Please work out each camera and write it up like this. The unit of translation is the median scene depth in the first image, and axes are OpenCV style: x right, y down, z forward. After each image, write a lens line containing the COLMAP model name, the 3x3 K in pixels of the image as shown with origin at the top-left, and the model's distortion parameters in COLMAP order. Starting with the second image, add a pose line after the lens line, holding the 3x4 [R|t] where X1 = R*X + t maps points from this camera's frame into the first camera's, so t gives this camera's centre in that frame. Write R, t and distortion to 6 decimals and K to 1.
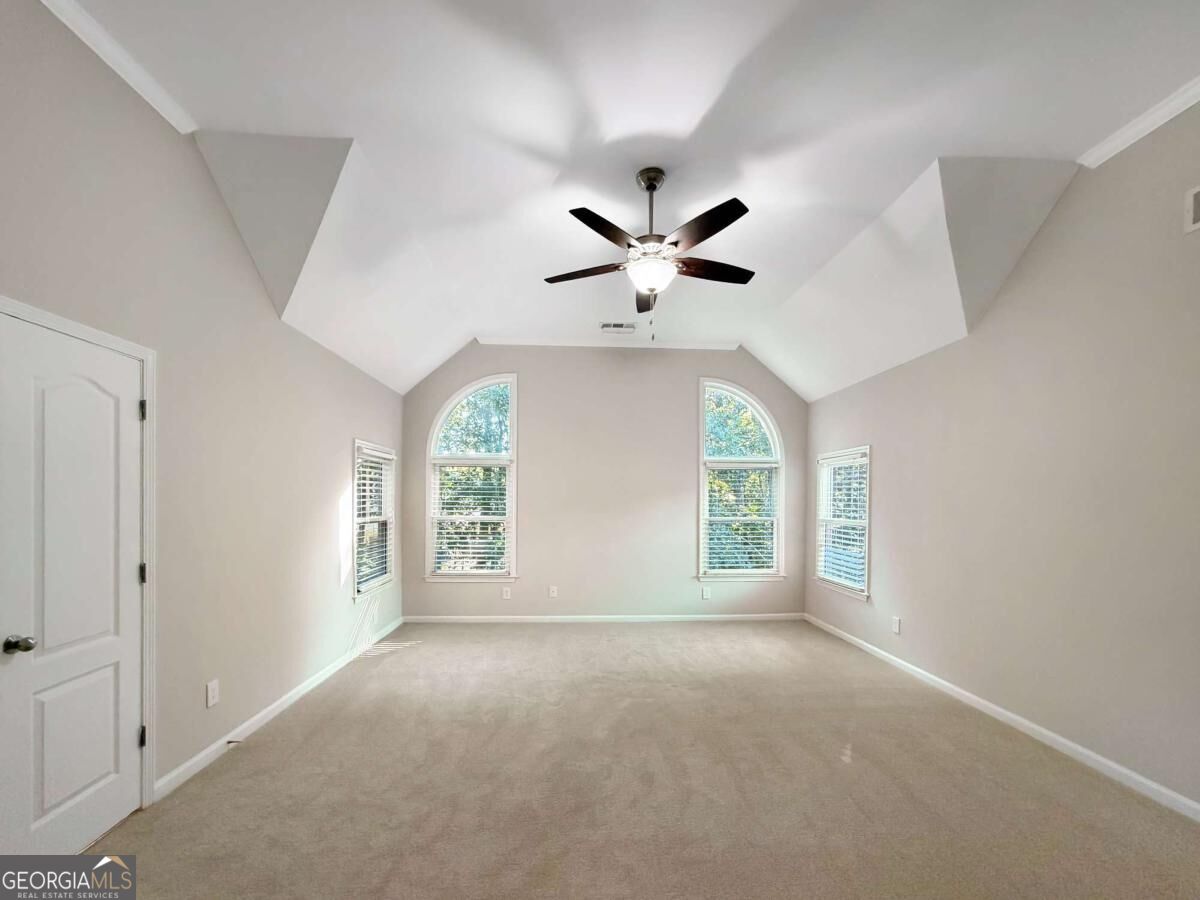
lens RADIAL K [[508.8, 0, 601.3], [0, 508.8, 501.5], [0, 0, 1]] dist [0.000430, -0.000086]
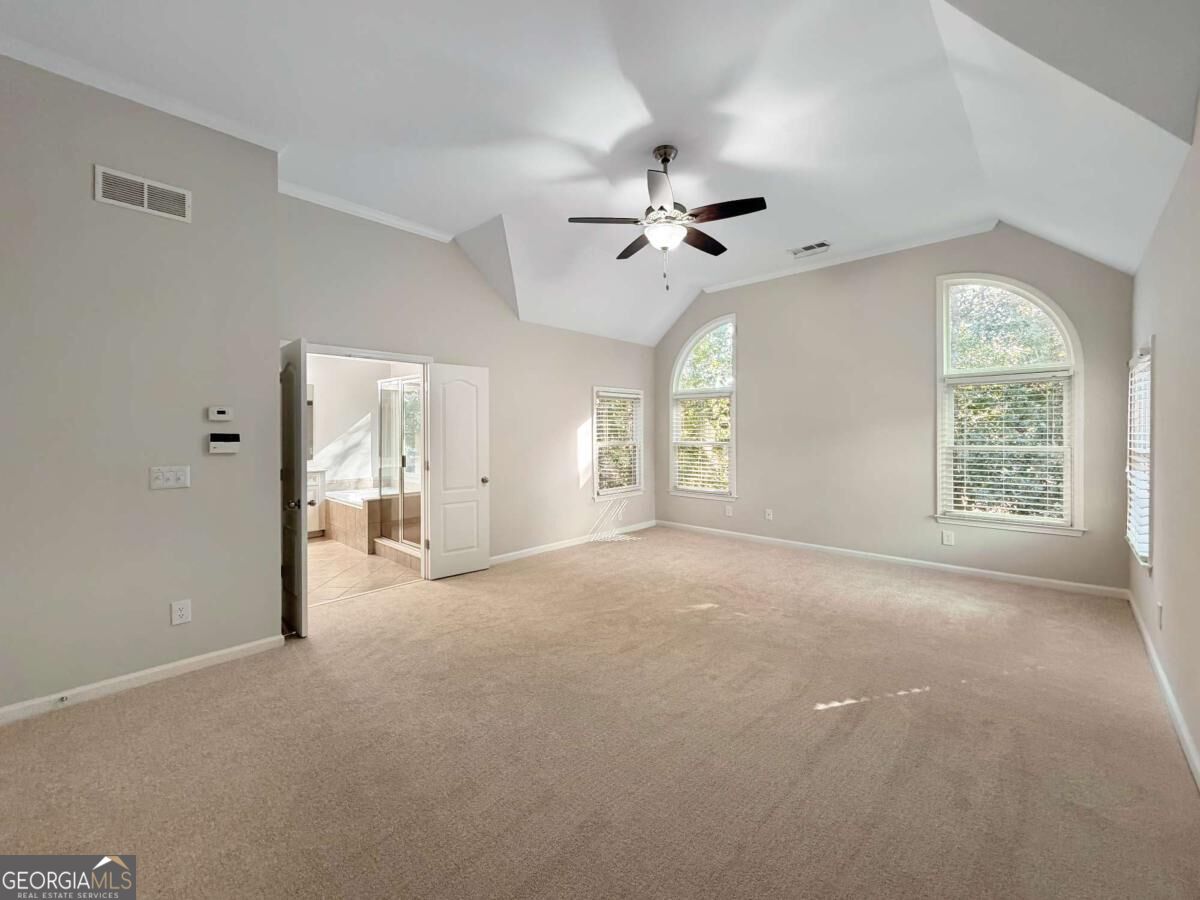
lens RADIAL K [[489.3, 0, 600.2], [0, 489.3, 433.0], [0, 0, 1]] dist [-0.000022, -0.000046]
pose [[0.687467, -0.006166, -0.726189, 0.436428], [0.010048, 0.999949, 0.001022, 0.005281], [0.726146, -0.007999, 0.687494, 0.058963]]
